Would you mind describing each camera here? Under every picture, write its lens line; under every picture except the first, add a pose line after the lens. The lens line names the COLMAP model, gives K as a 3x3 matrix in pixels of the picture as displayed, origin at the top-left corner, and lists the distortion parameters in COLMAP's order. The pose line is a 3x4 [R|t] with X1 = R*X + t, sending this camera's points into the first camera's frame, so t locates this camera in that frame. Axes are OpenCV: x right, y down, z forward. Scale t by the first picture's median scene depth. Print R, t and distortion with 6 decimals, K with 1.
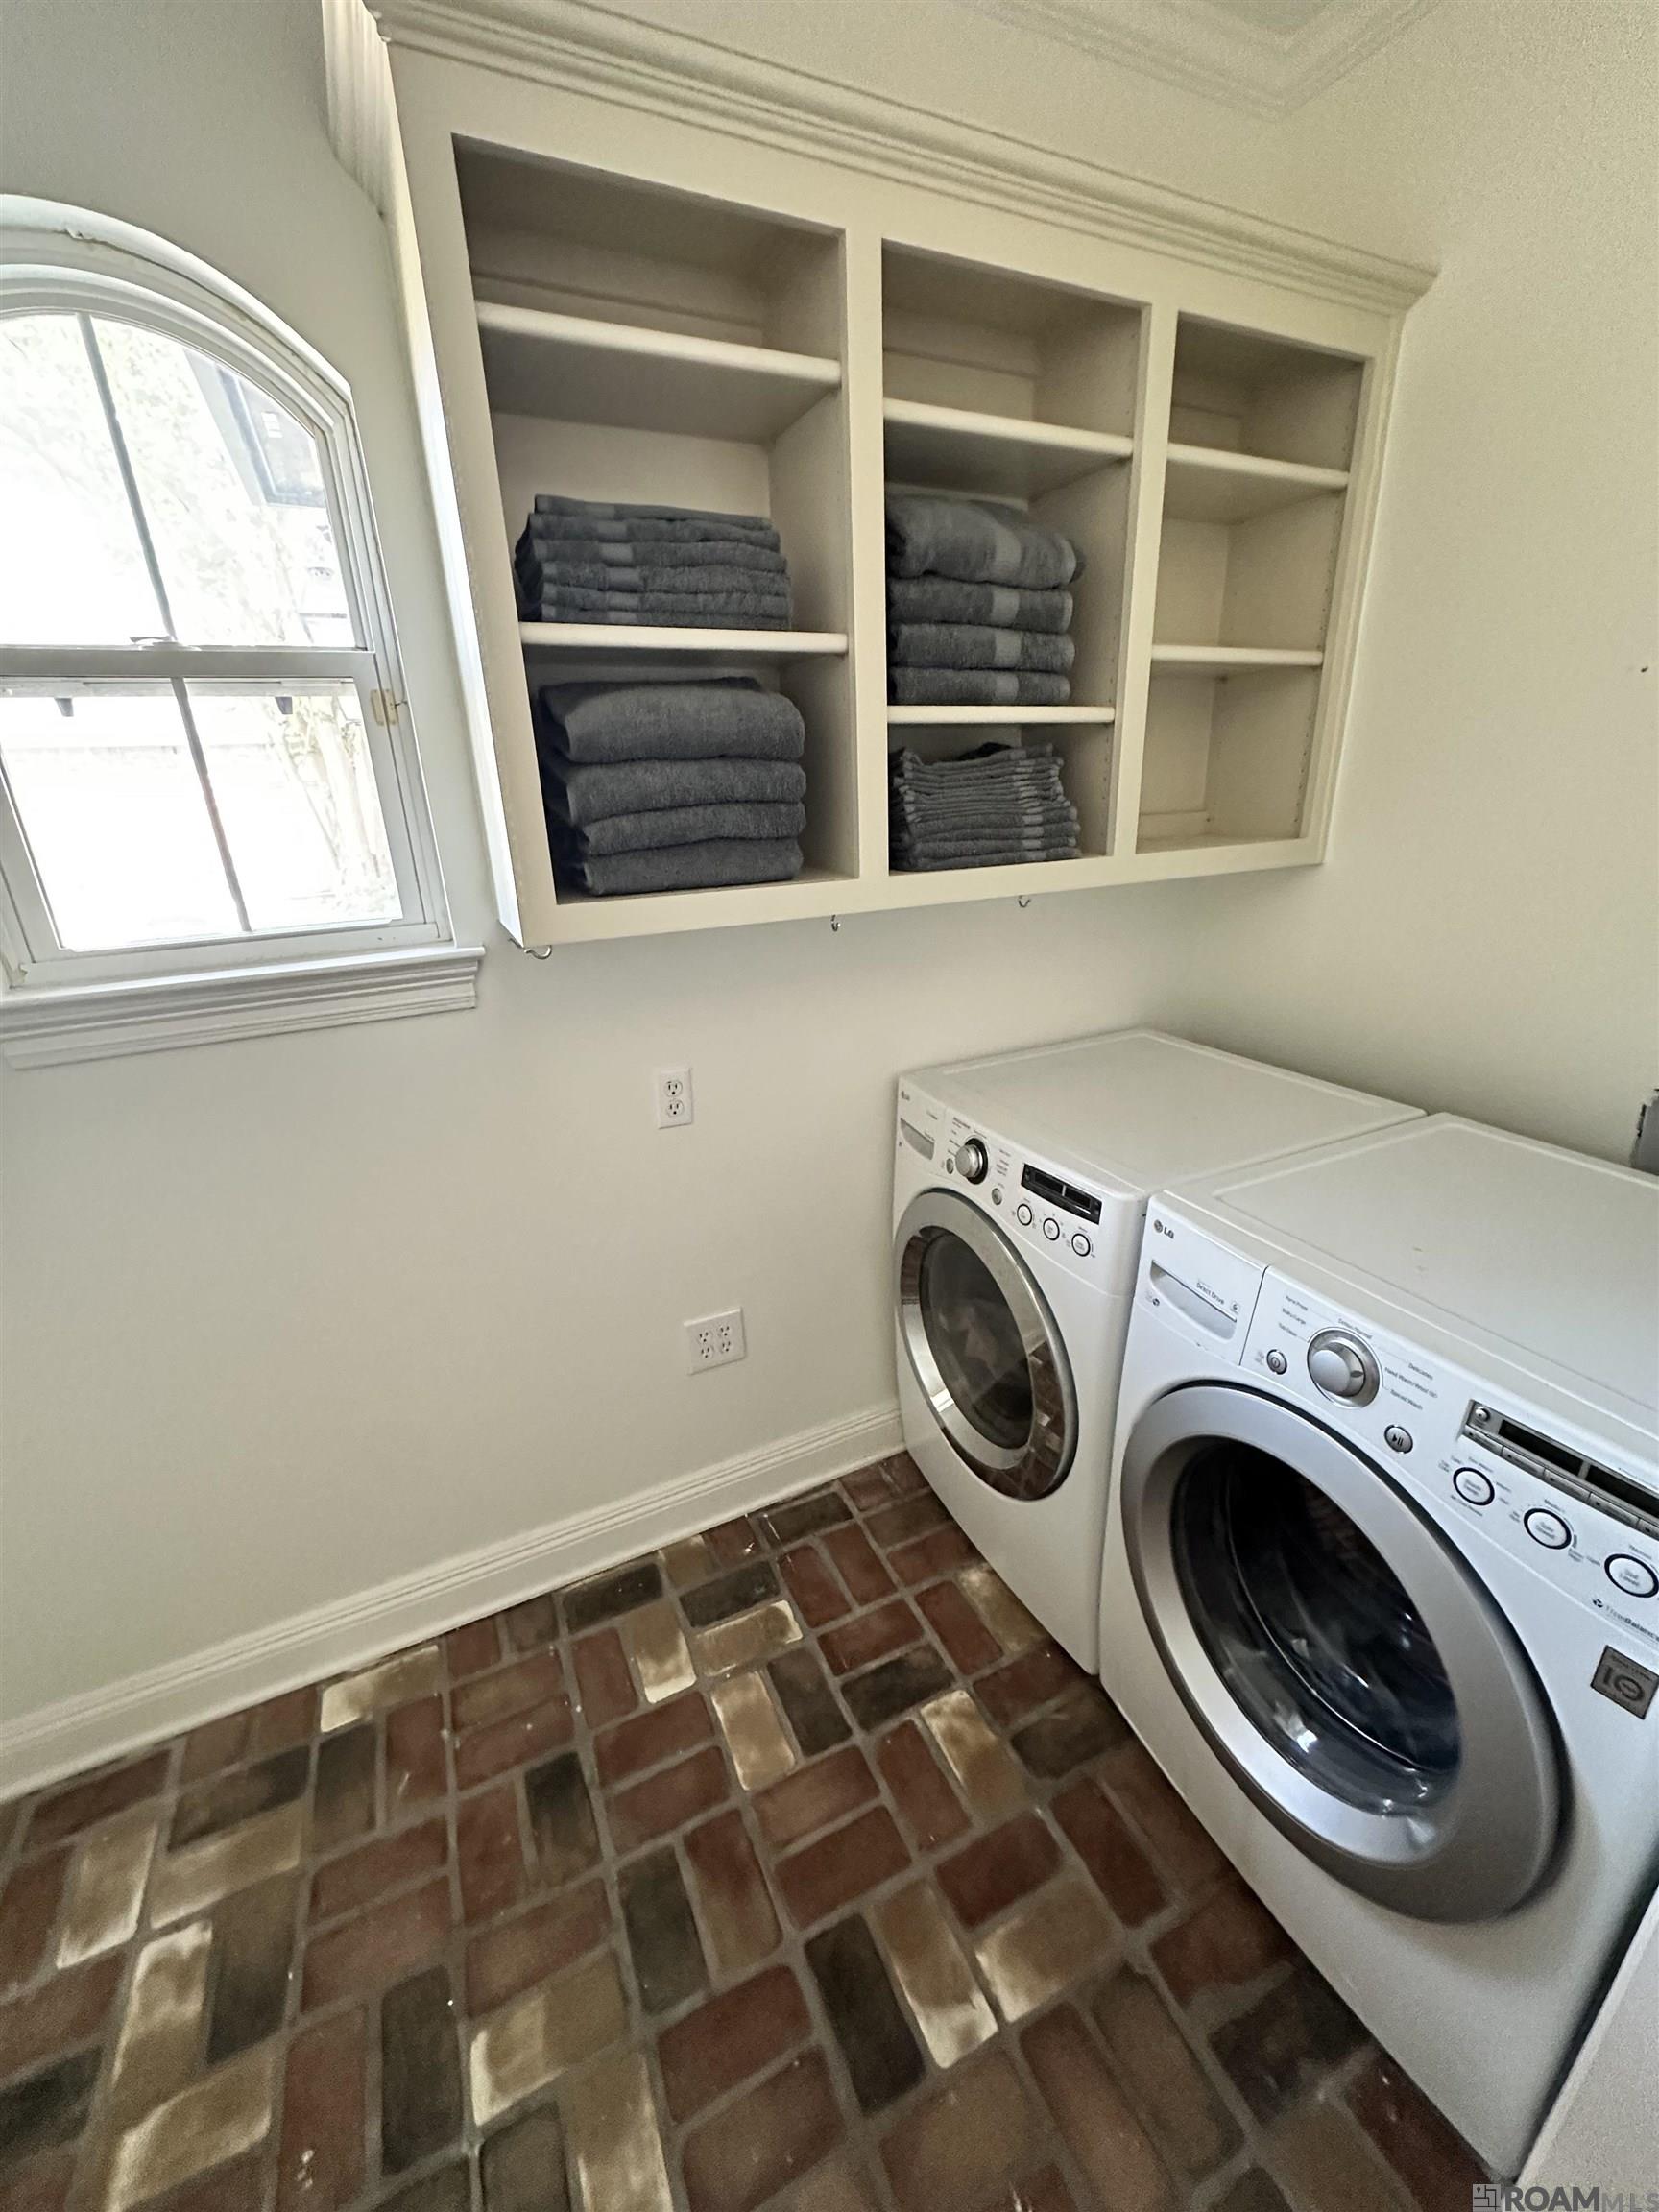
lens RADIAL K [[883.7, 0, 832.8], [0, 883.7, 1068.4], [0, 0, 1]] dist [-0.000593, 0.000290]
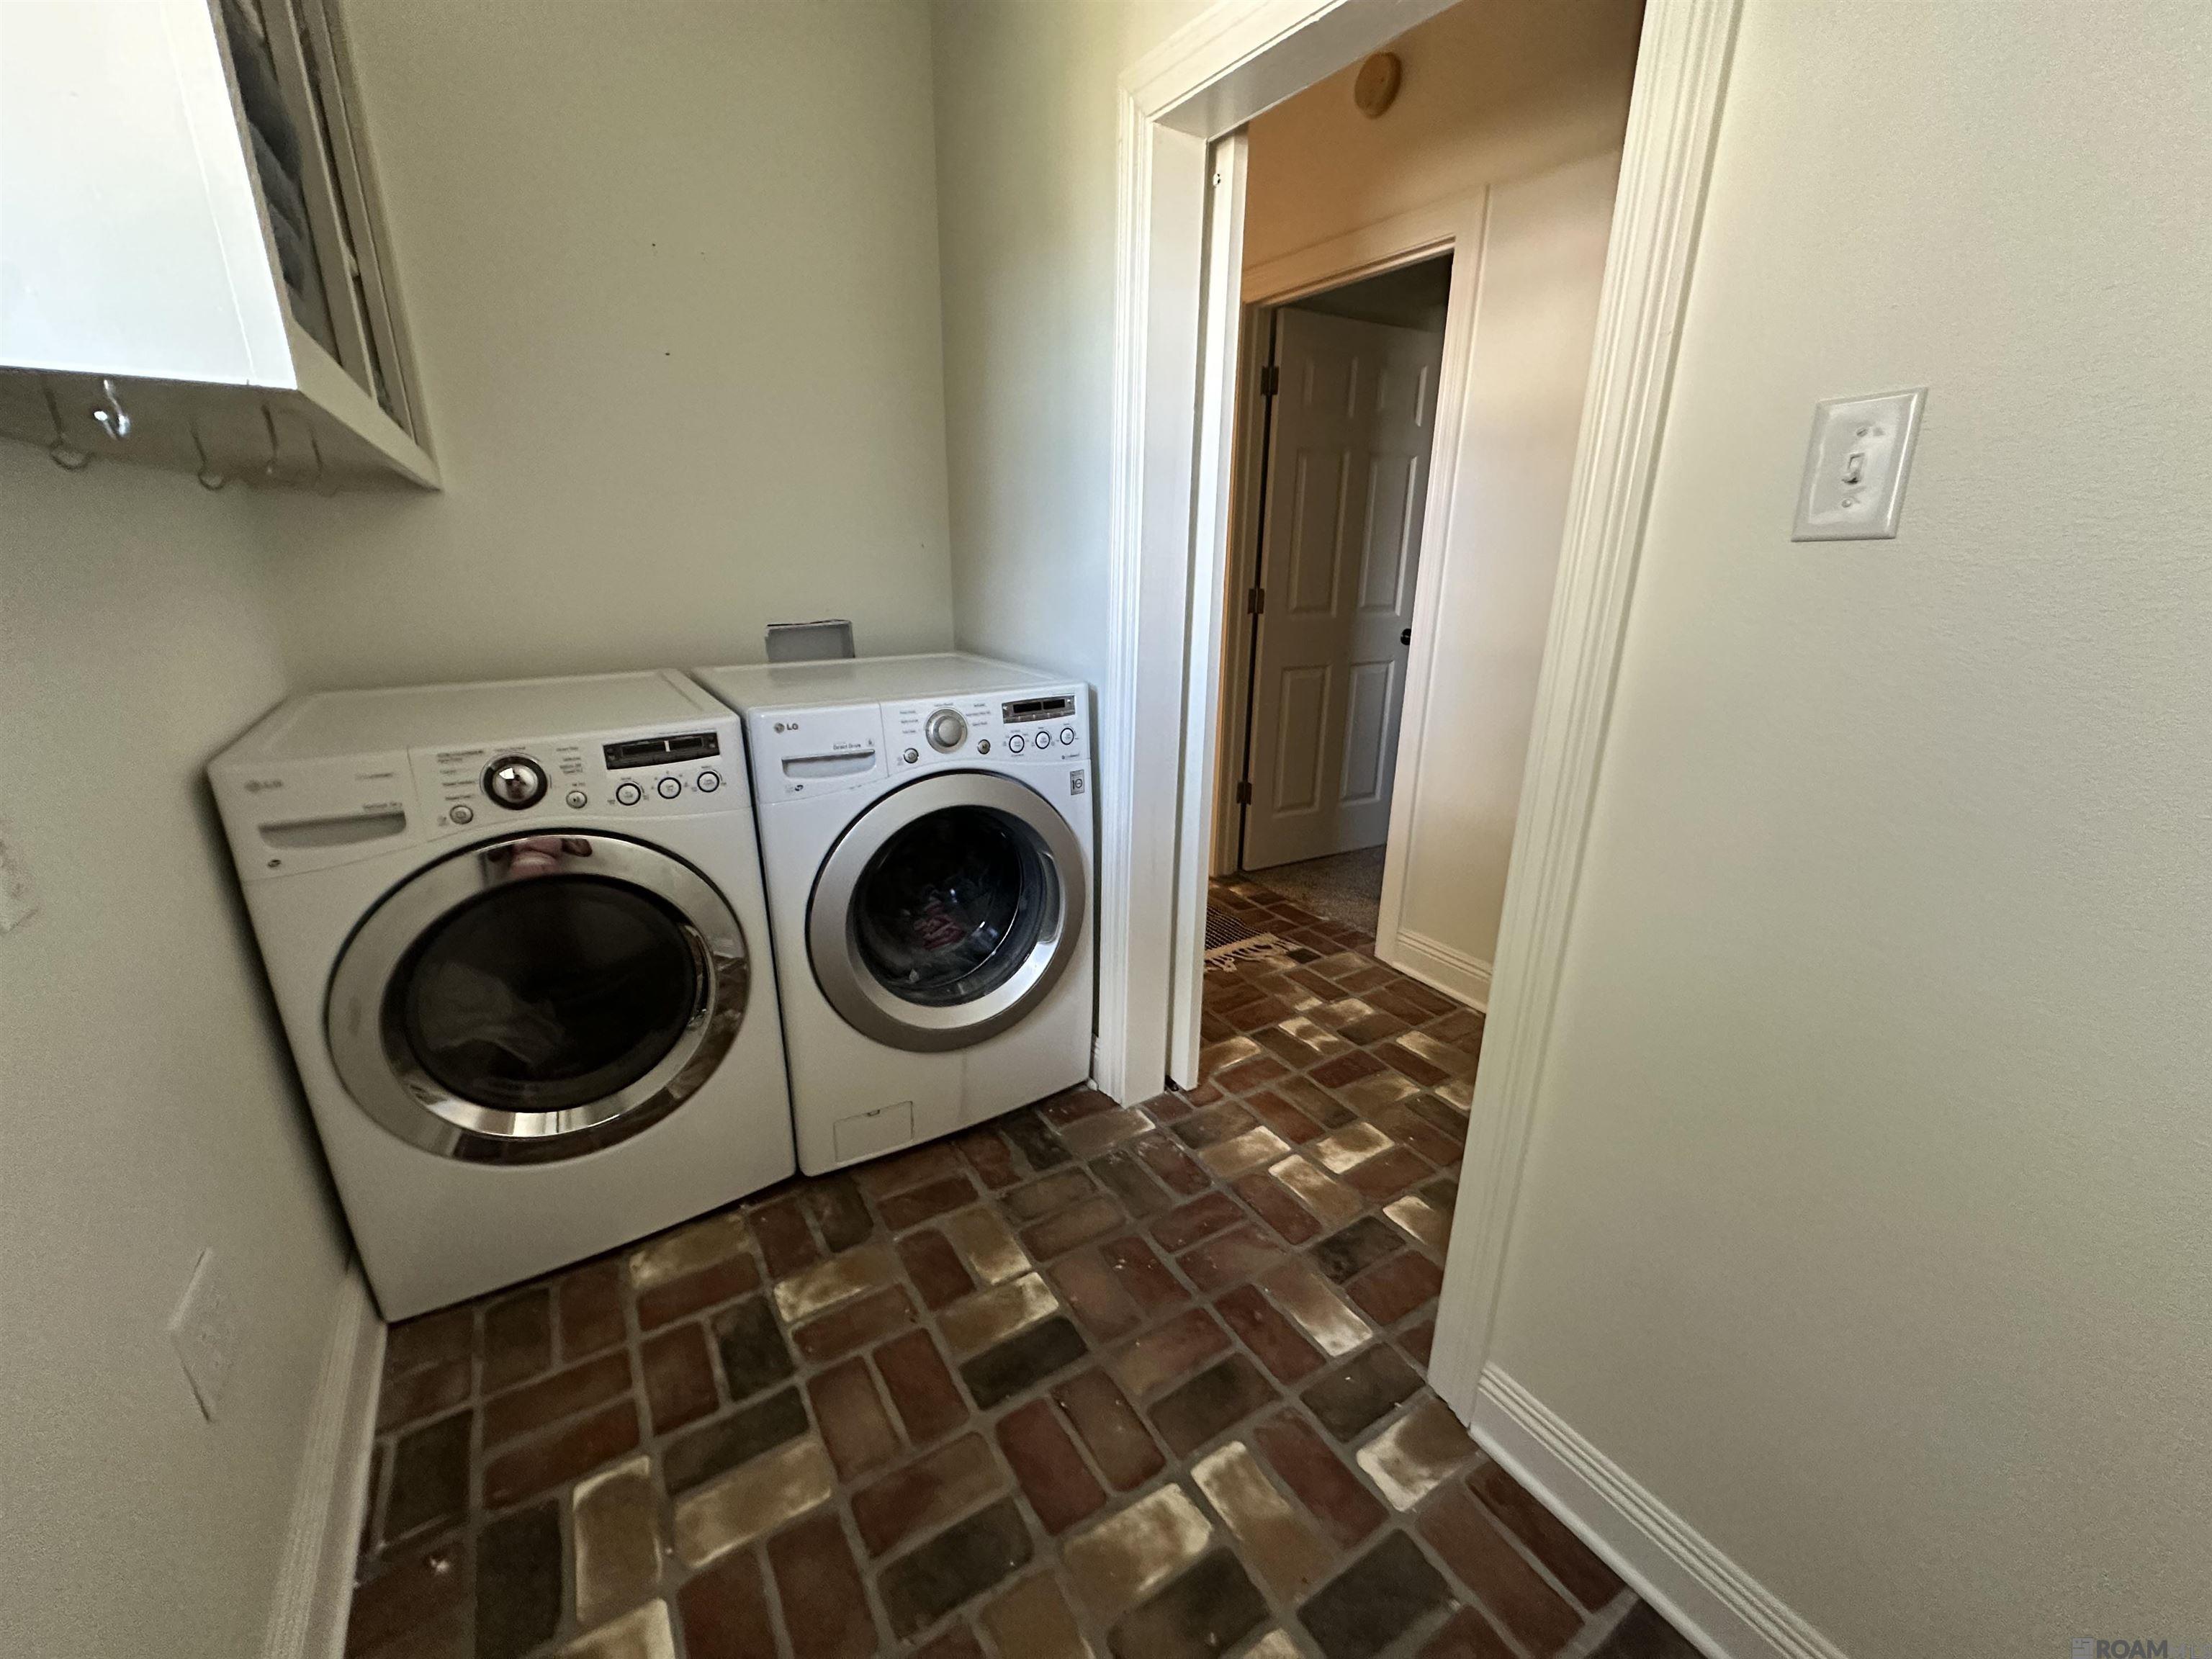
lens RADIAL K [[883.7, 0, 1100.0], [0, 883.7, 833.5], [0, 0, 1]] dist [-0.000593, 0.000290]
pose [[-0.110910, -0.280622, 0.953389, -0.789750], [0.302801, 0.904155, 0.301356, 0.075485], [-0.946578, 0.322111, -0.015307, 0.595661]]
